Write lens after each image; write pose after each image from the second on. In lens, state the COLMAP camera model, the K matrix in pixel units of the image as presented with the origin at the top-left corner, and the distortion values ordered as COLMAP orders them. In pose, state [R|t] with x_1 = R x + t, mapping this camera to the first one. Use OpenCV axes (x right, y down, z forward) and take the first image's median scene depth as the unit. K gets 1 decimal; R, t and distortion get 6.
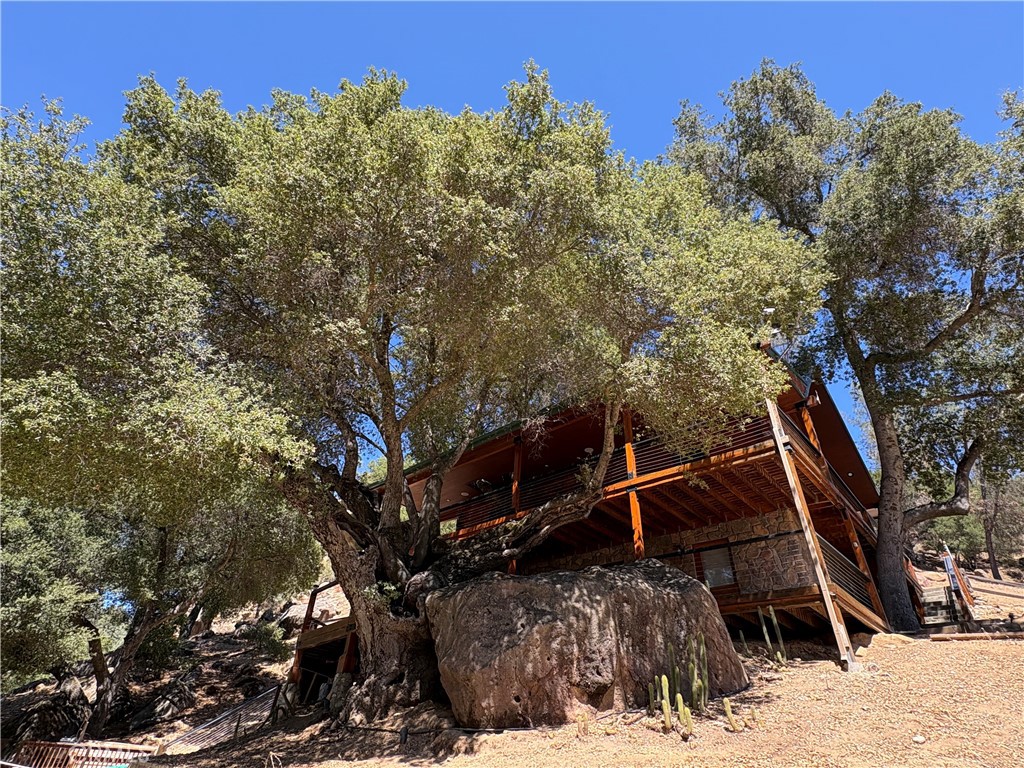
lens RADIAL K [[514.8, 0, 505.7], [0, 514.8, 388.1], [0, 0, 1]] dist [0.003613, 0.001471]
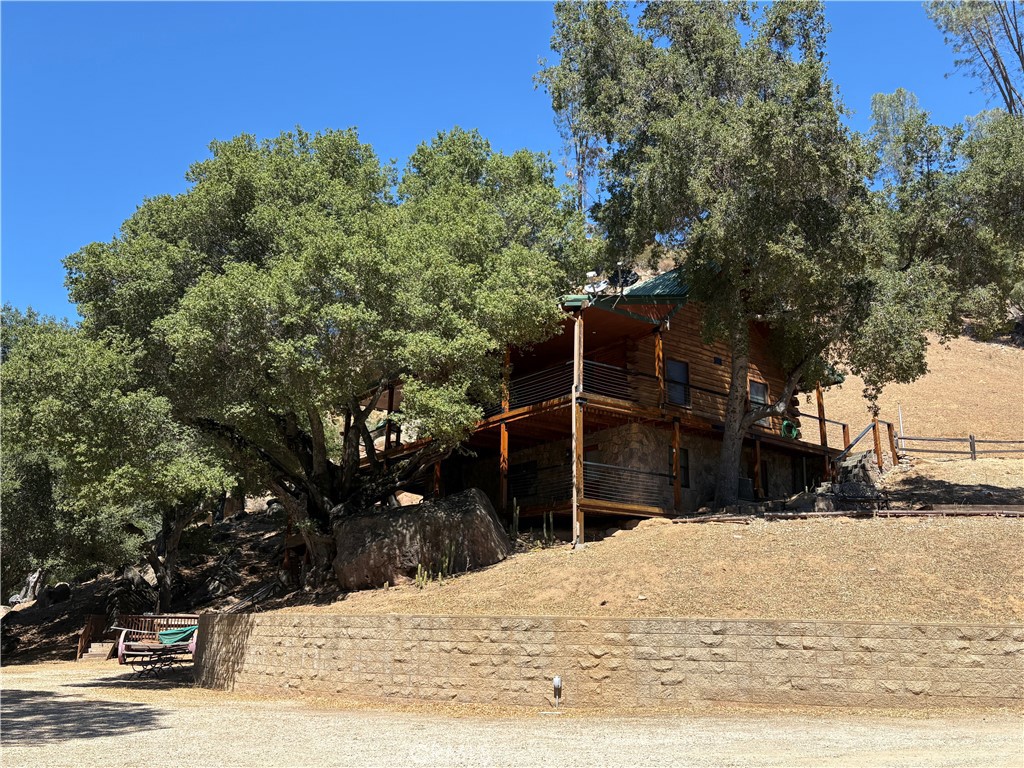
lens RADIAL K [[843.3, 0, 512.1], [0, 843.3, 375.7], [0, 0, 1]] dist [0.012186, 0.000208]
pose [[0.980046, -0.098148, -0.172848, 0.424779], [0.149813, 0.936243, 0.317814, -0.378053], [0.130635, -0.337367, 0.932265, -0.599854]]
